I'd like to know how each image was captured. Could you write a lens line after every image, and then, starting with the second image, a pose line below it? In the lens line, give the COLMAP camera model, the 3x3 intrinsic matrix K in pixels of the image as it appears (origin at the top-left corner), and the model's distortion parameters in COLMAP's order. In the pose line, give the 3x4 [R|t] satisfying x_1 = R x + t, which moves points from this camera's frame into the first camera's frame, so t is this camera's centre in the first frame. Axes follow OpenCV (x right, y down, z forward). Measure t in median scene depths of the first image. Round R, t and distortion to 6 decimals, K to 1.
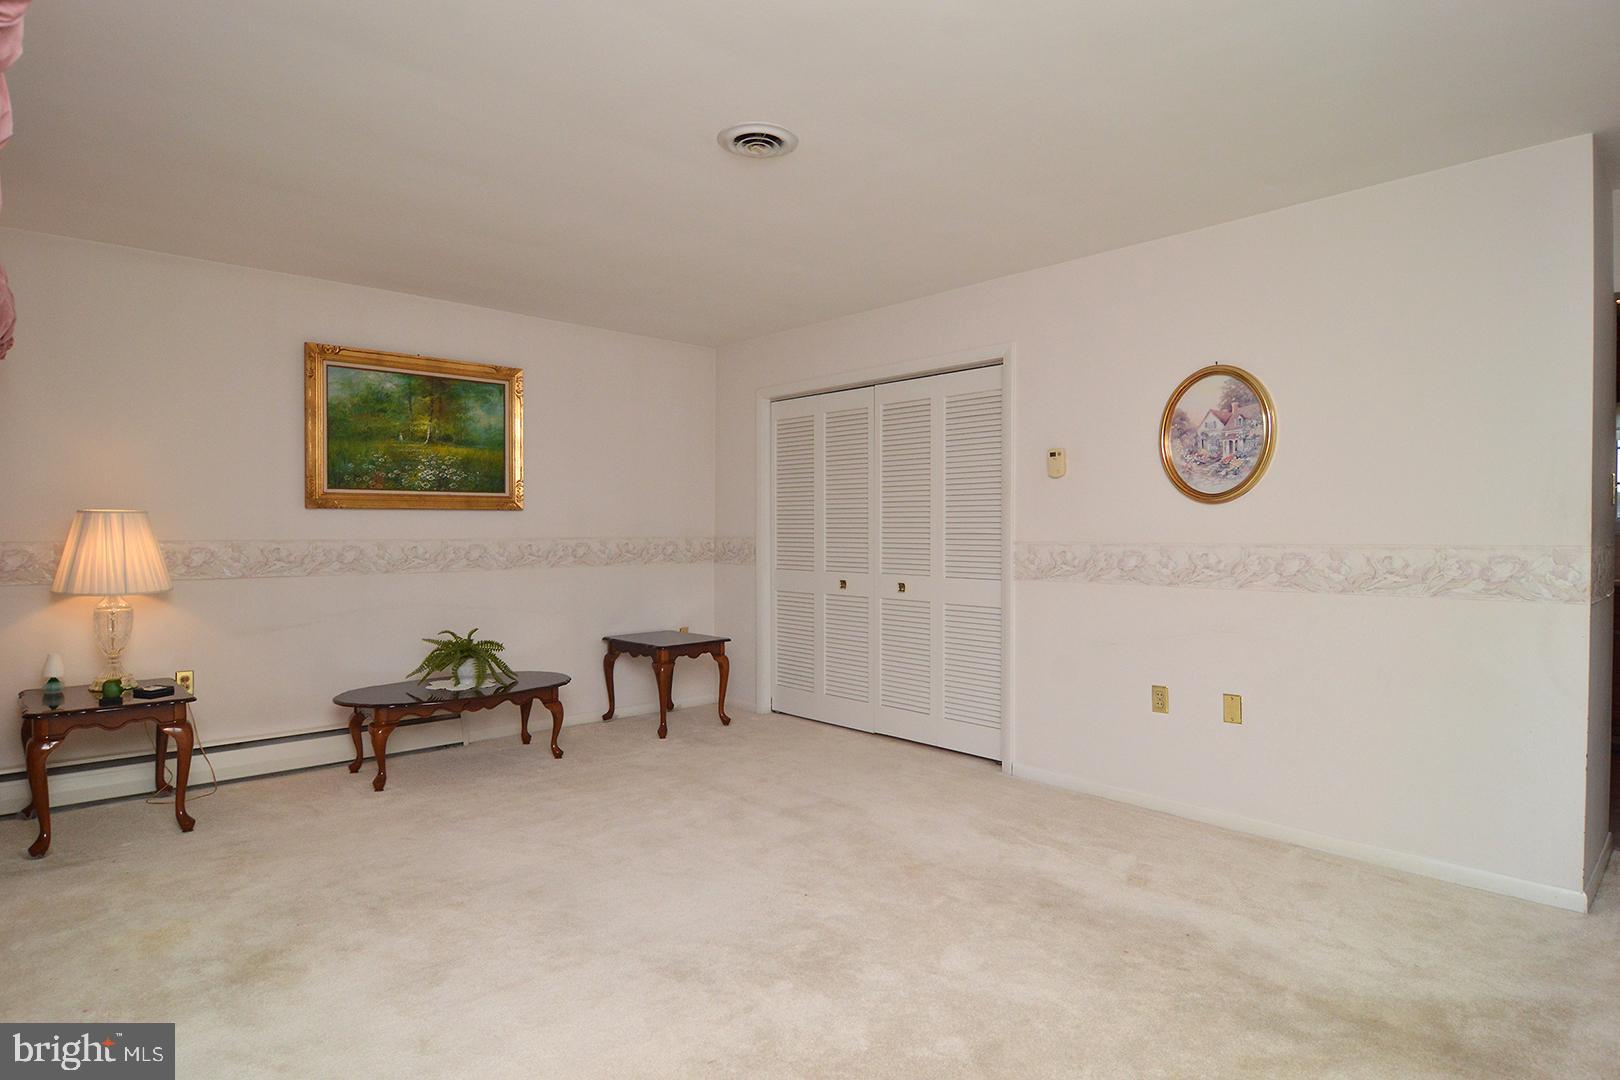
lens RADIAL K [[880.1, 0, 807.3], [0, 880.1, 549.0], [0, 0, 1]] dist [-0.002491, -0.015218]
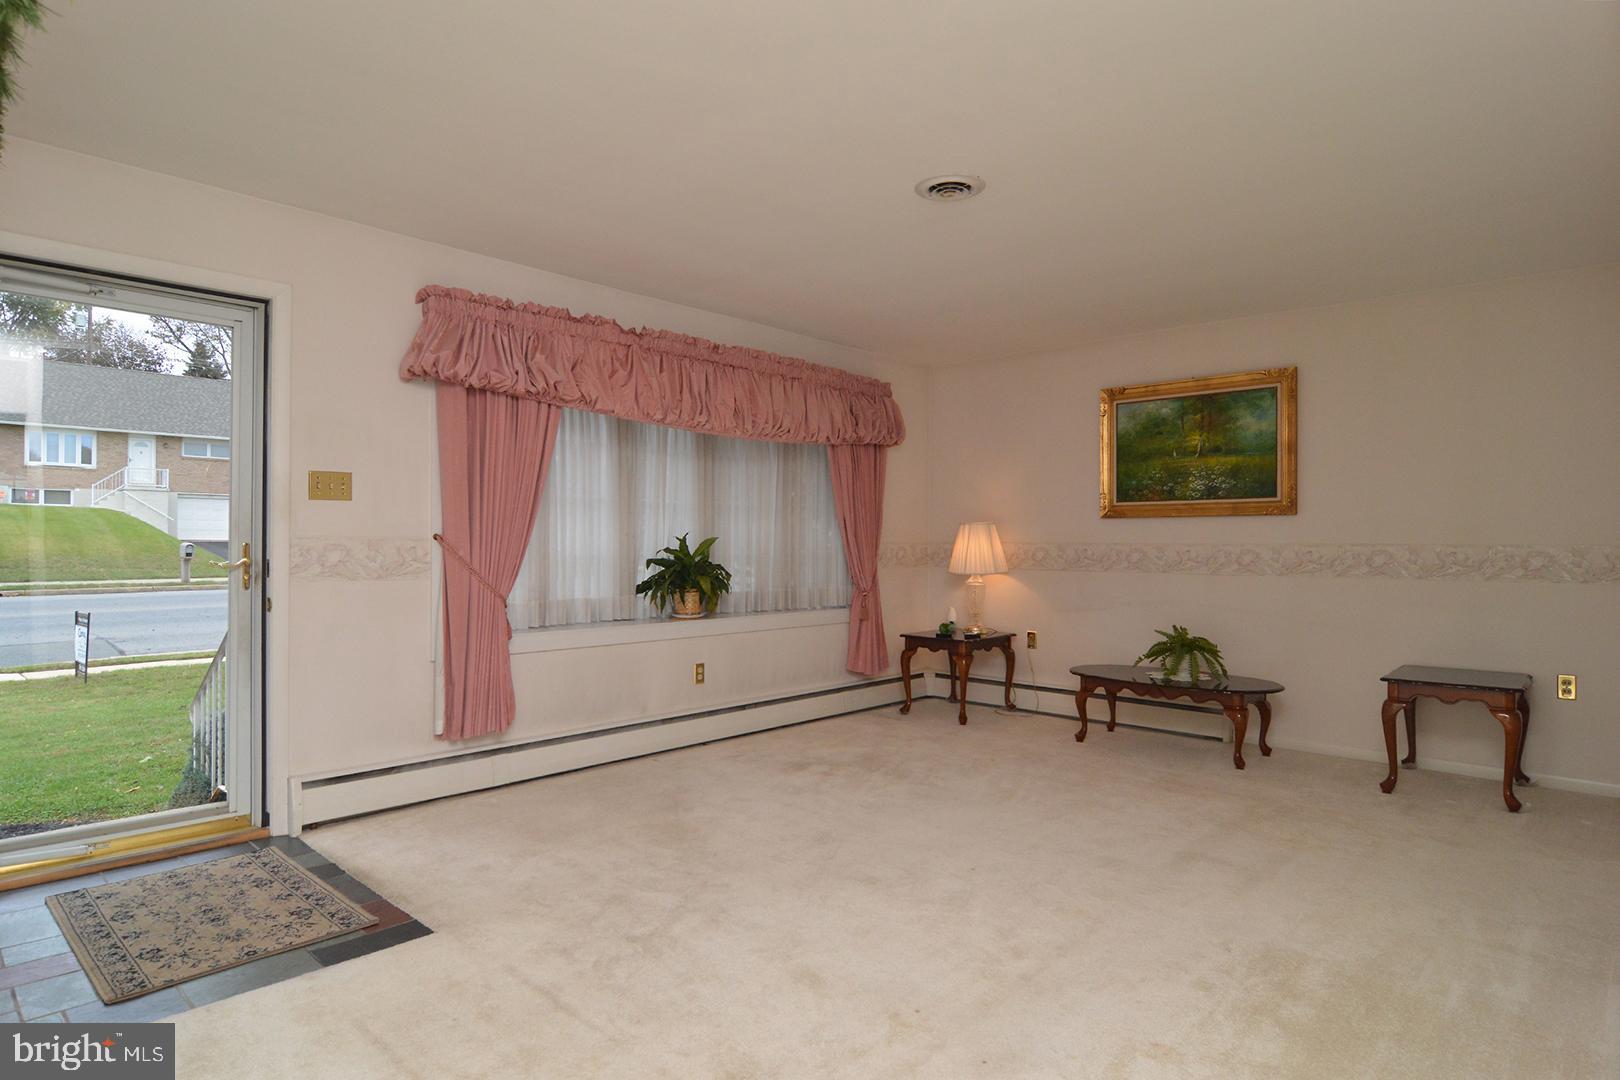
lens RADIAL K [[880.1, 0, 807.3], [0, 880.1, 549.0], [0, 0, 1]] dist [-0.002491, -0.015218]
pose [[0.095628, 0.016731, -0.995277, 0.614879], [-0.018170, 0.999721, 0.015060, -0.012333], [0.995251, 0.016644, 0.095905, 0.411055]]
